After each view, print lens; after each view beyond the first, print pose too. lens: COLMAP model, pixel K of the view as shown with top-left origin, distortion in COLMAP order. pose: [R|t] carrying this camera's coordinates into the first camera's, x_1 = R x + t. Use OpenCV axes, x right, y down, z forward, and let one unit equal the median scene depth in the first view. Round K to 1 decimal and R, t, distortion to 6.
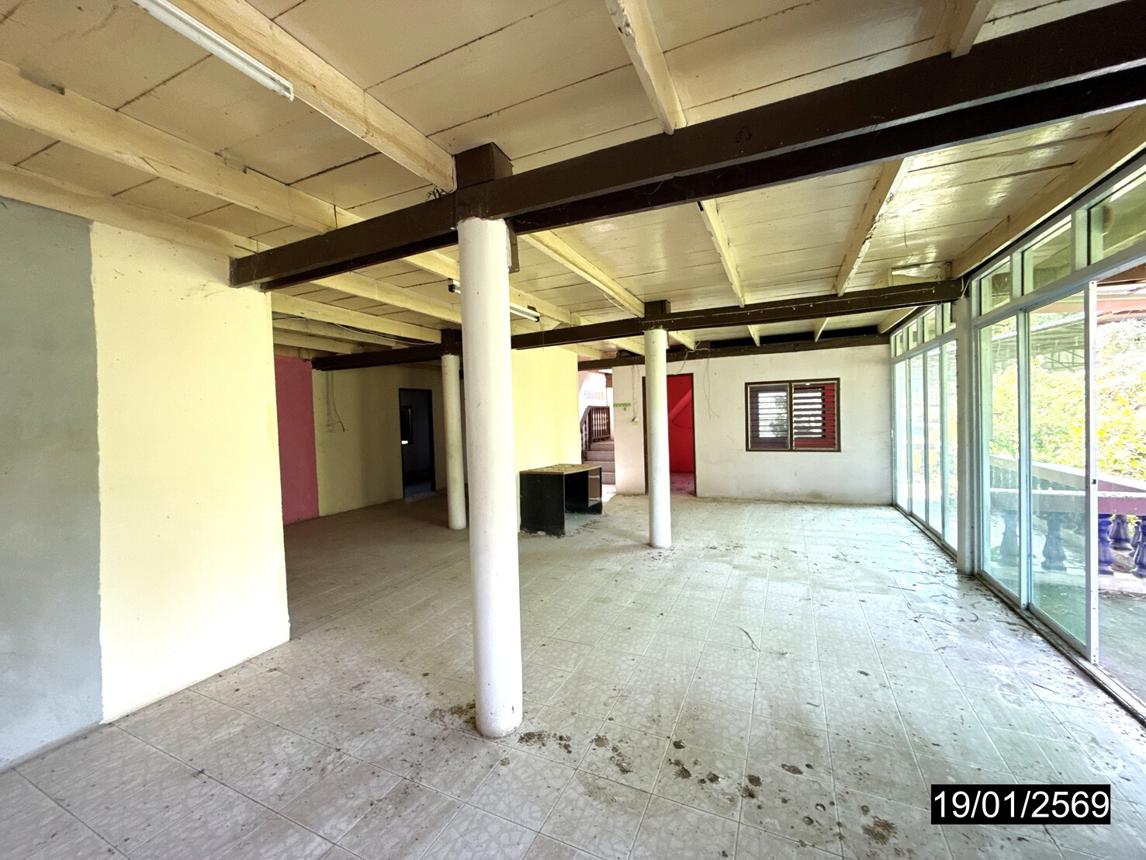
lens RADIAL K [[457.1, 0, 572.2], [0, 457.1, 427.1], [0, 0, 1]] dist [-0.001609, 0.000672]
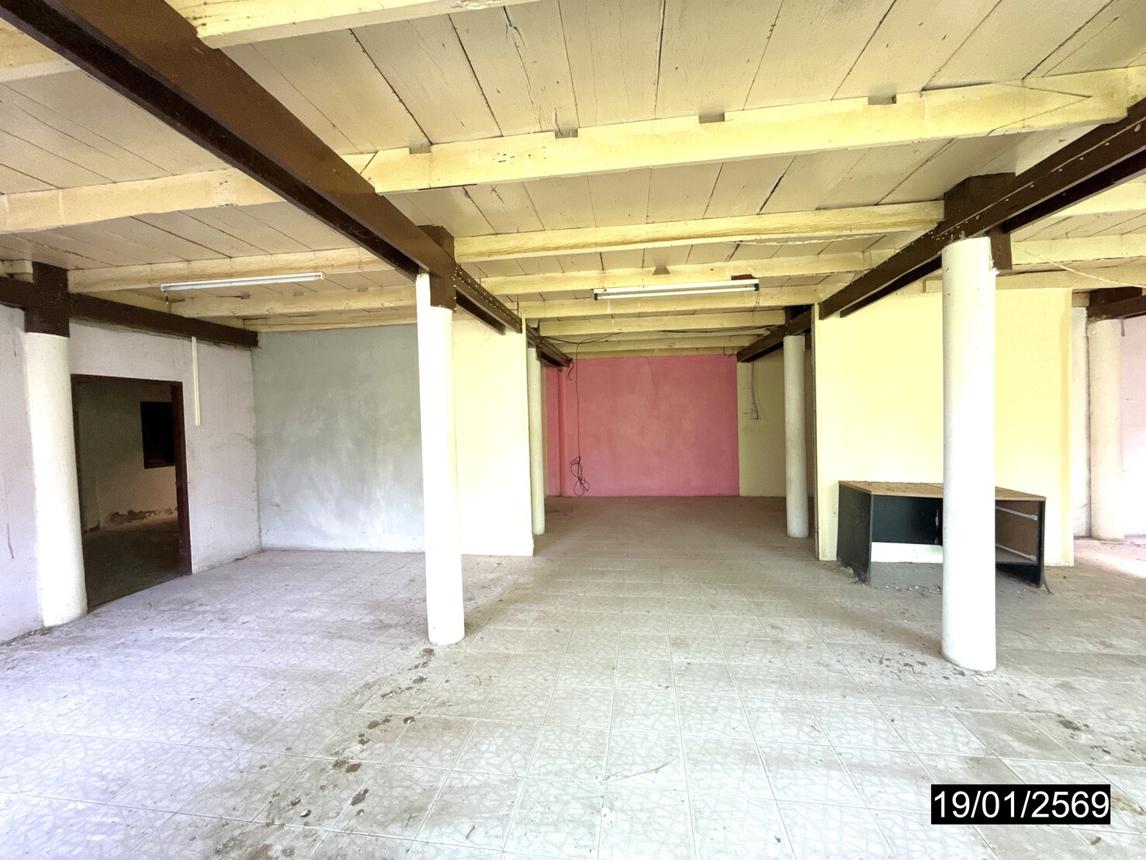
lens RADIAL K [[457.1, 0, 573.7], [0, 457.1, 428.7], [0, 0, 1]] dist [-0.001609, 0.000672]
pose [[0.291167, 0.048998, -0.955417, 0.789450], [-0.008127, 0.998778, 0.048745, -0.036582], [0.956638, -0.006428, 0.291210, 0.614134]]
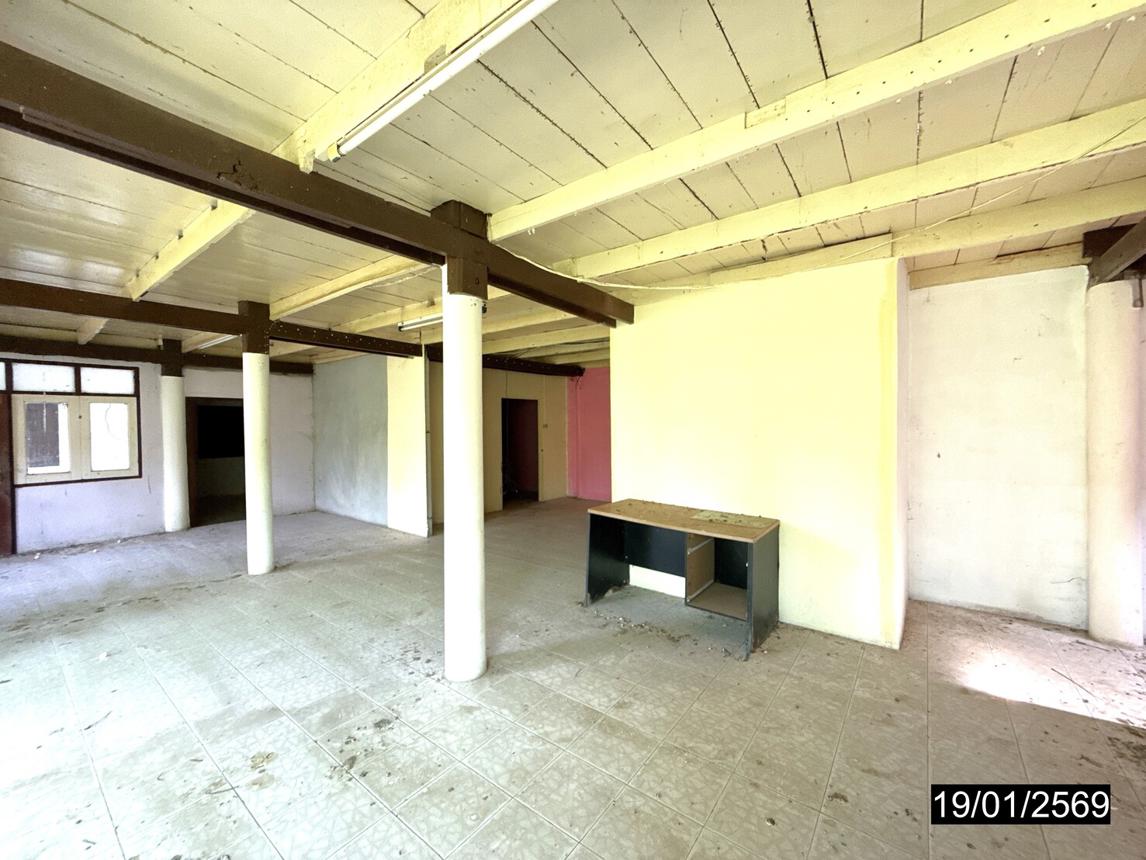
lens RADIAL K [[457.1, 0, 575.6], [0, 457.1, 431.9], [0, 0, 1]] dist [-0.001609, 0.000672]
pose [[-0.208292, 0.051609, -0.976704, 0.975574], [-0.009107, 0.998461, 0.054701, -0.073285], [0.978024, 0.020288, -0.207501, 1.784871]]
